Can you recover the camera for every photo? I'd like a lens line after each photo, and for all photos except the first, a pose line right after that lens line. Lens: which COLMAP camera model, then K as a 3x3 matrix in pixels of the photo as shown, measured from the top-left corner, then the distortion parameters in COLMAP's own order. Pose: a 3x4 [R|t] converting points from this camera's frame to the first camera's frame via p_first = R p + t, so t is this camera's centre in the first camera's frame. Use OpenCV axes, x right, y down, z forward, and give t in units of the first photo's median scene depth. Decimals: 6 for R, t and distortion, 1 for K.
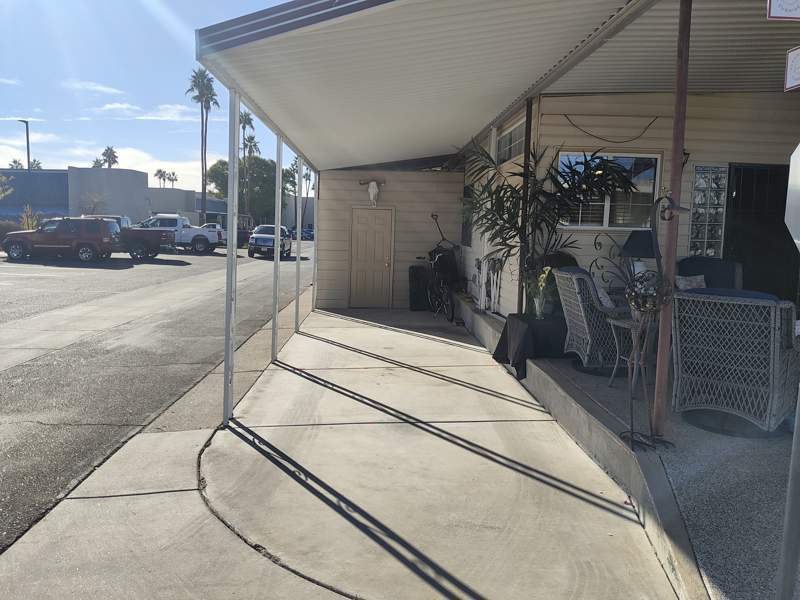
lens RADIAL K [[602.1, 0, 399.1], [0, 602.1, 298.4], [0, 0, 1]] dist [0.057925, -0.143148]
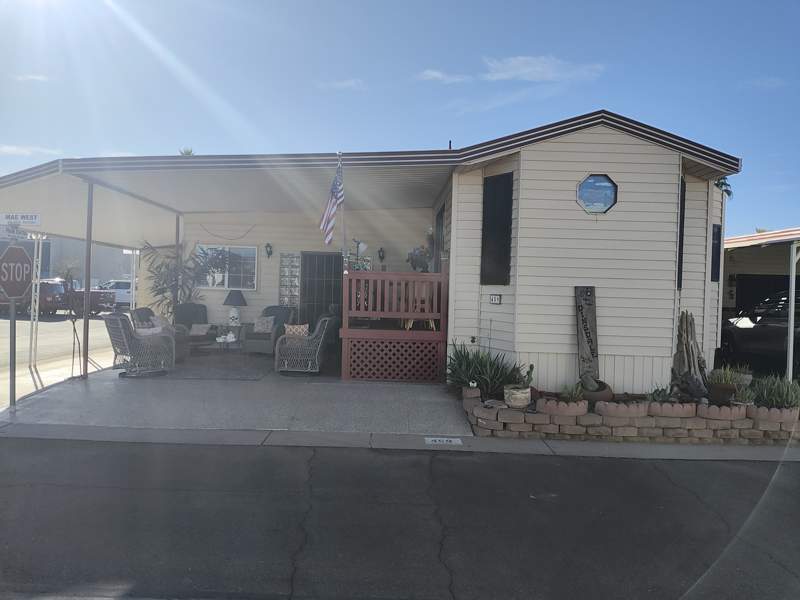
lens RADIAL K [[602.1, 0, 400.8], [0, 602.1, 300.0], [0, 0, 1]] dist [0.057925, -0.143148]
pose [[0.999796, 0.011051, -0.016900, 0.871819], [-0.012789, 0.994238, -0.106427, 0.089841], [0.015626, 0.106622, 0.994177, -0.682697]]
